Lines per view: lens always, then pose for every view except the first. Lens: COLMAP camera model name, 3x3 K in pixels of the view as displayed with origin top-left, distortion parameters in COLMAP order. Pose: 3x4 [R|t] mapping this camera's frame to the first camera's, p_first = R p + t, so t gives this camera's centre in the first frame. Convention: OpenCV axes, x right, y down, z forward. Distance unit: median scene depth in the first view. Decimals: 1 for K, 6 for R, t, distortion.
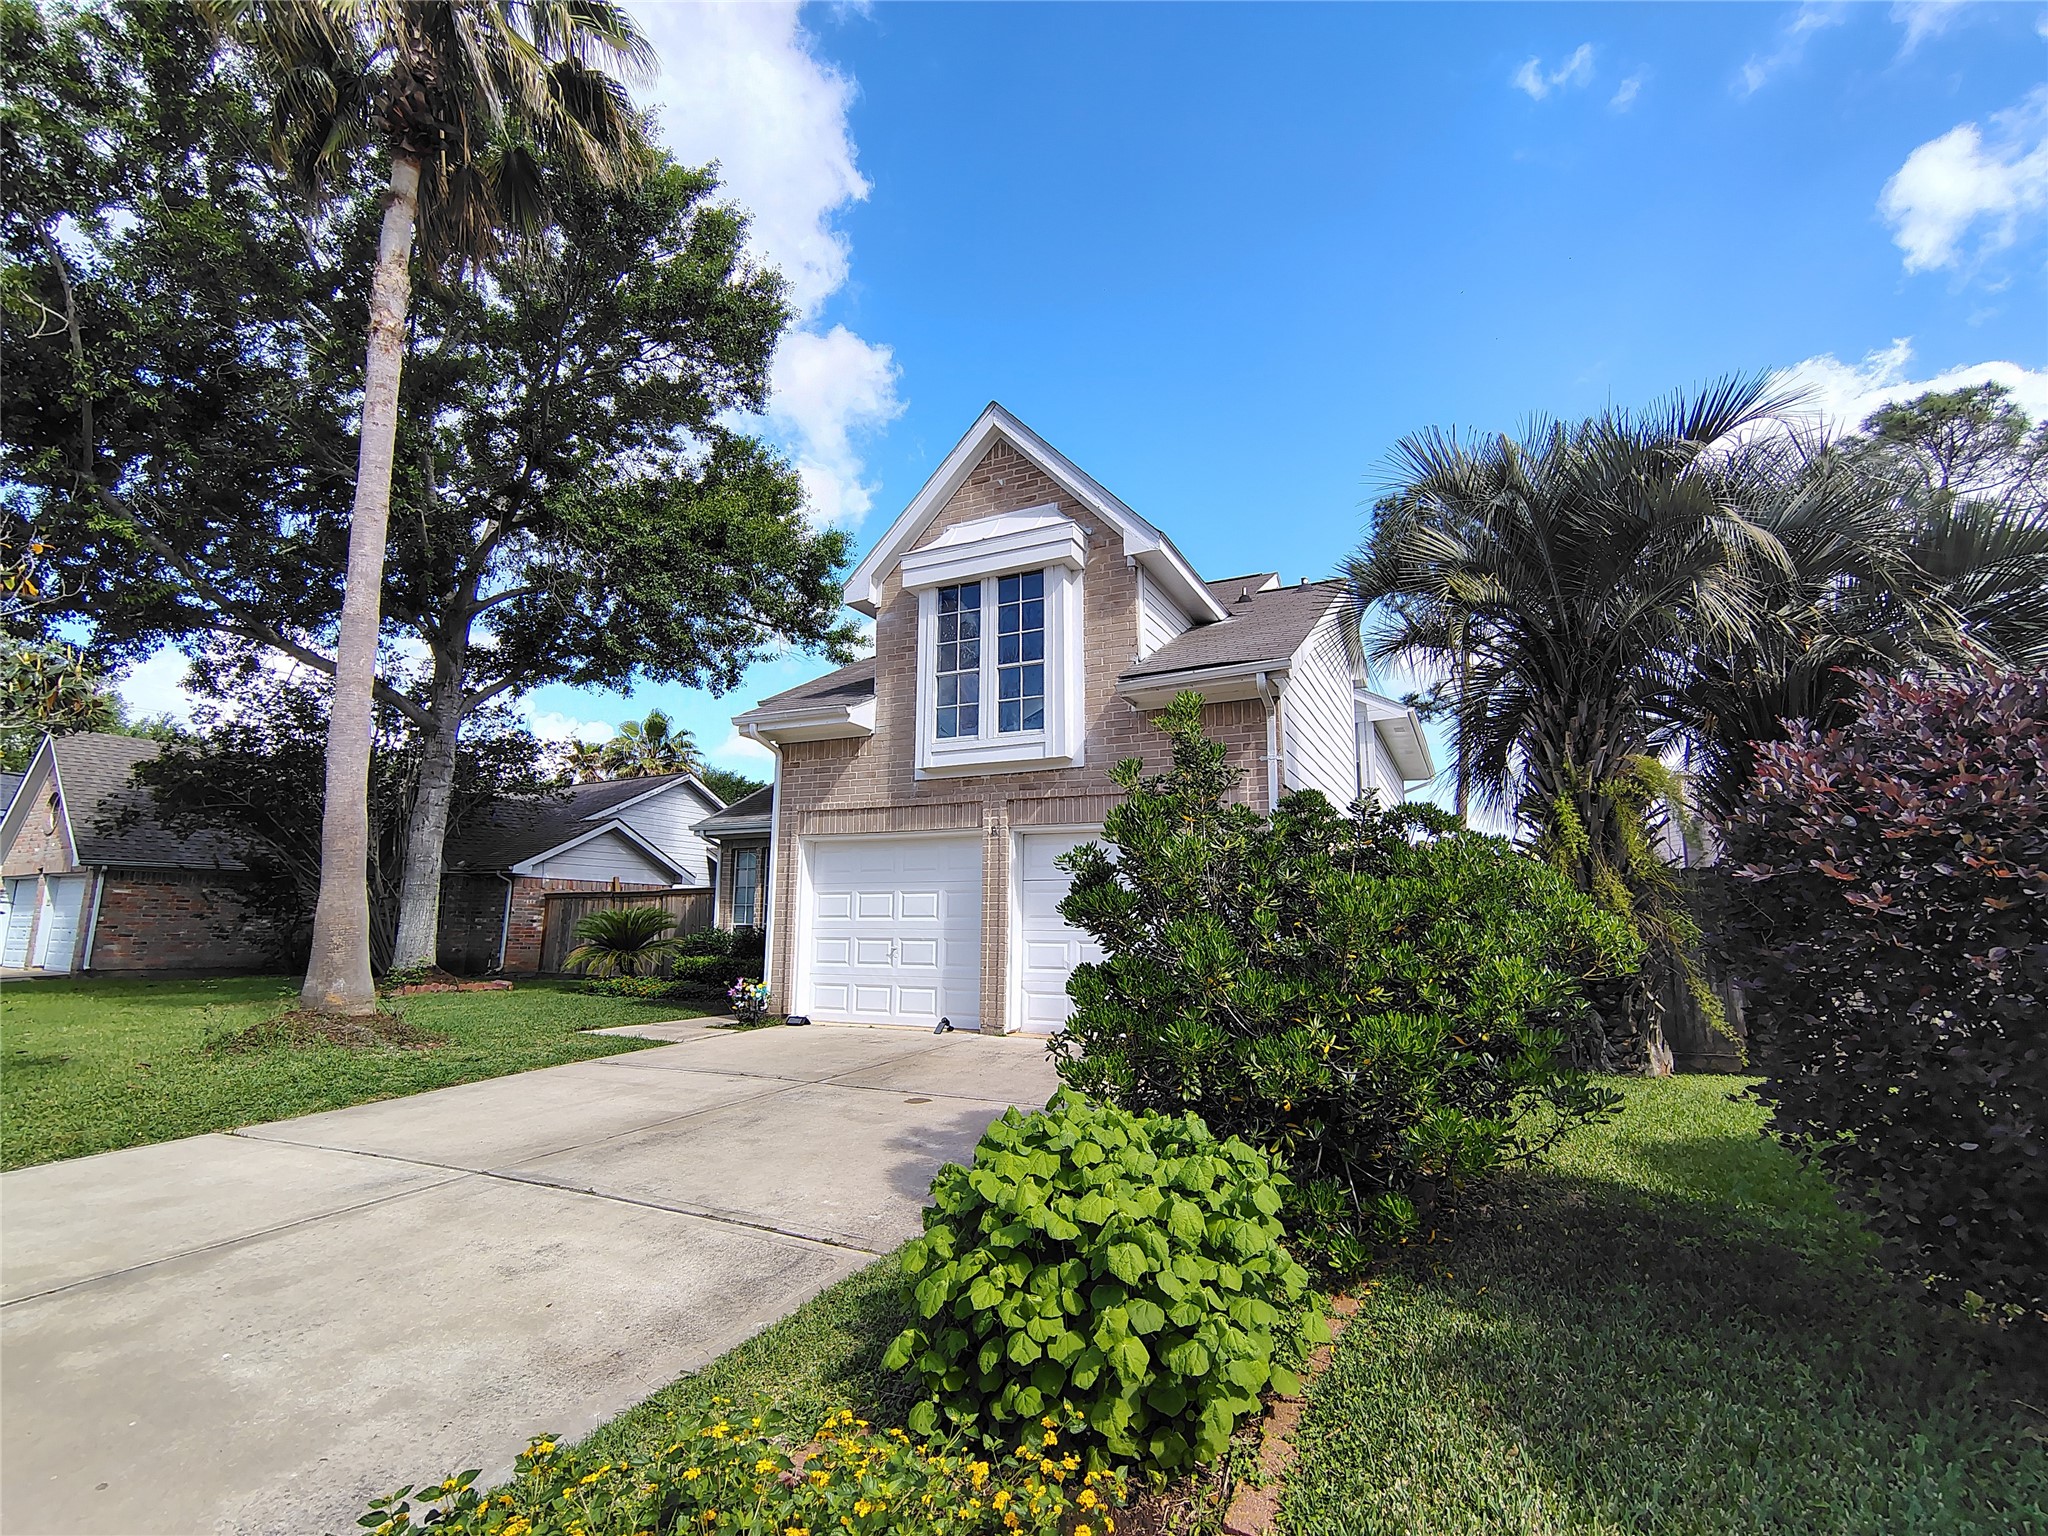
lens RADIAL K [[958.1, 0, 1025.0], [0, 958.1, 773.8], [0, 0, 1]] dist [-0.001411, 0.000613]
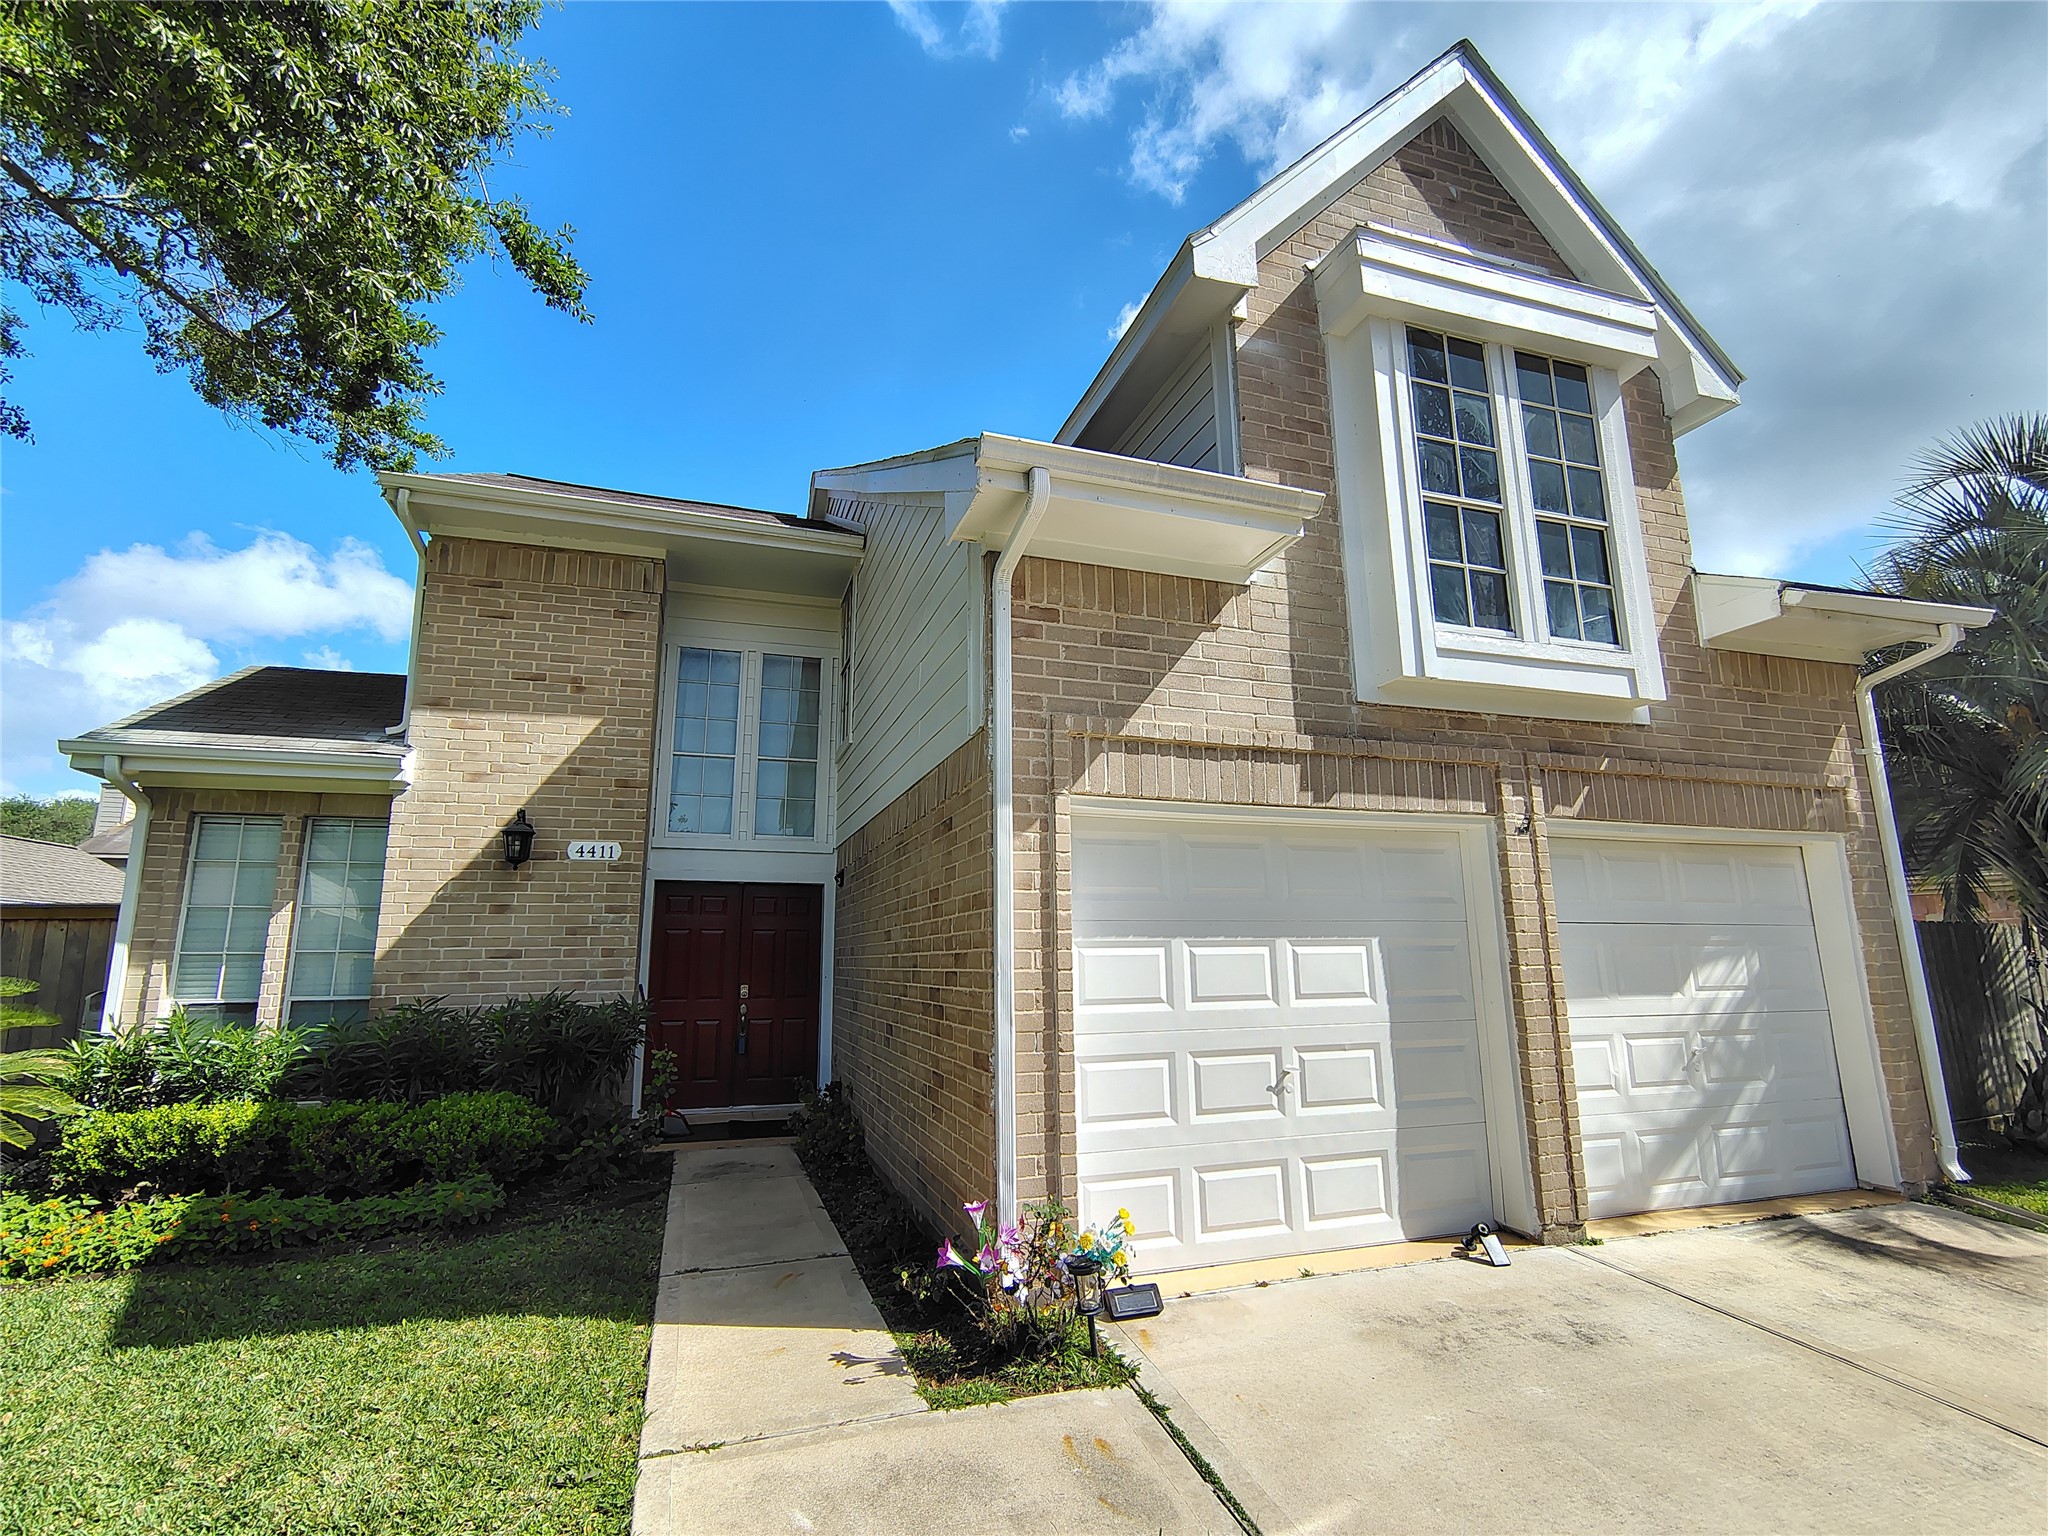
lens RADIAL K [[958.1, 0, 1018.8], [0, 958.1, 769.6], [0, 0, 1]] dist [-0.001411, 0.000613]
pose [[0.719010, 0.121930, 0.684220, -0.557232], [-0.100534, 0.992383, -0.071199, 0.090771], [-0.687690, -0.017595, 0.725792, 0.791104]]
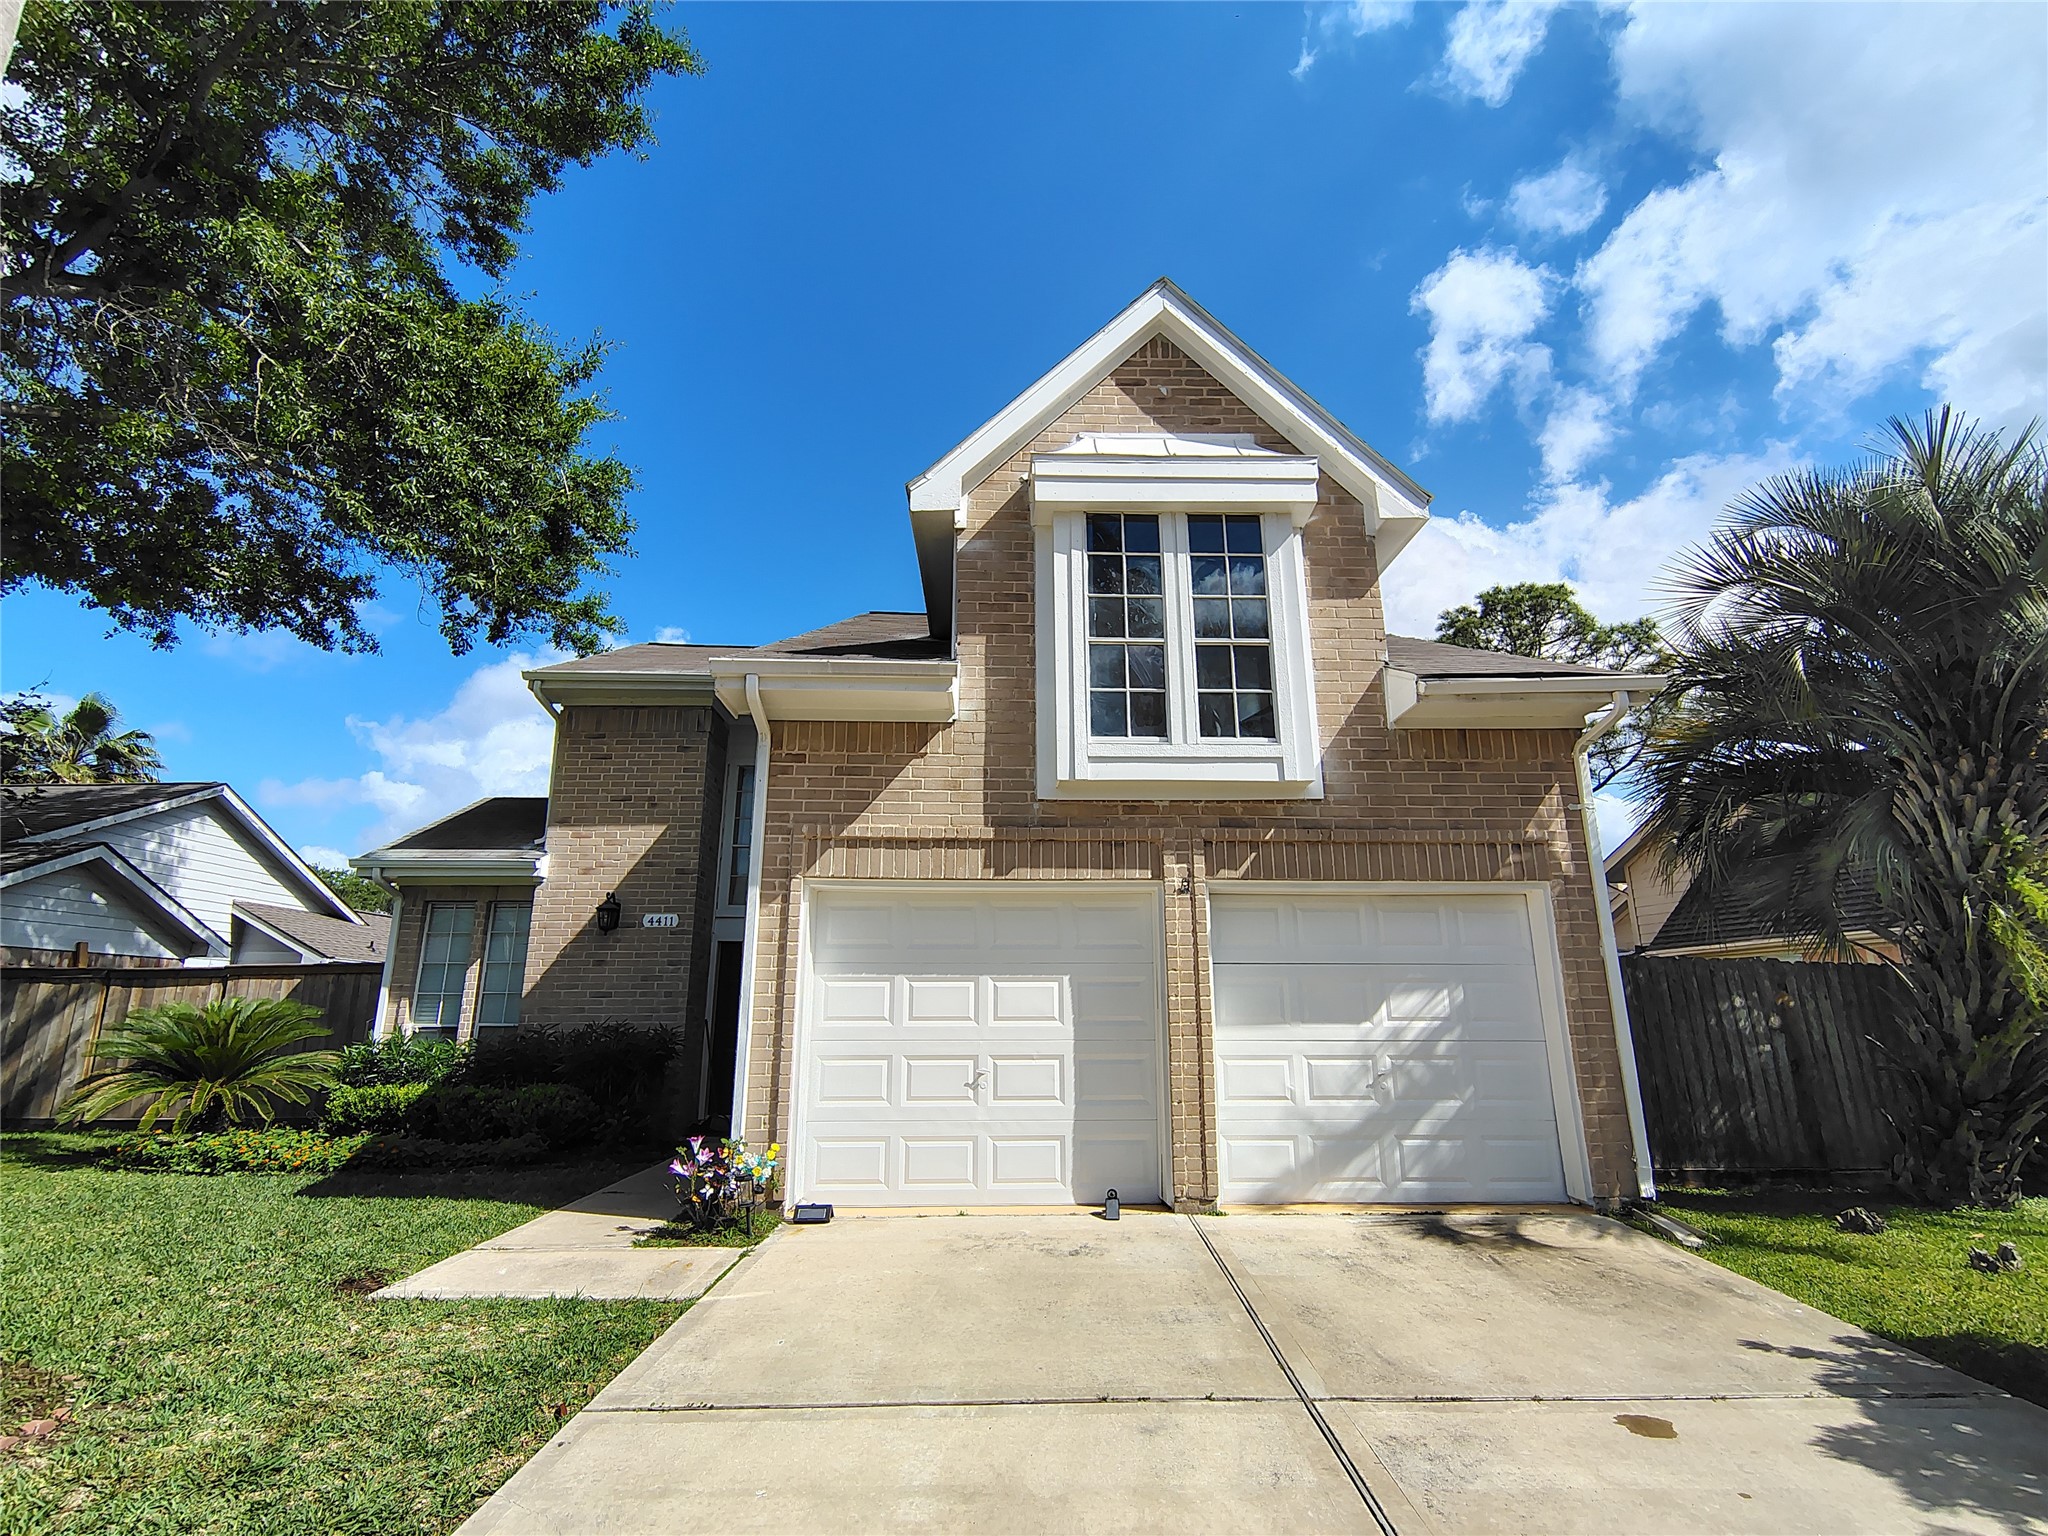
lens RADIAL K [[958.1, 0, 1023.5], [0, 958.1, 769.6], [0, 0, 1]] dist [-0.001411, 0.000613]
pose [[0.887598, 0.109691, 0.447367, -0.415710], [-0.068309, 0.991838, -0.107664, 0.056999], [-0.455525, 0.065003, 0.887847, 0.451421]]
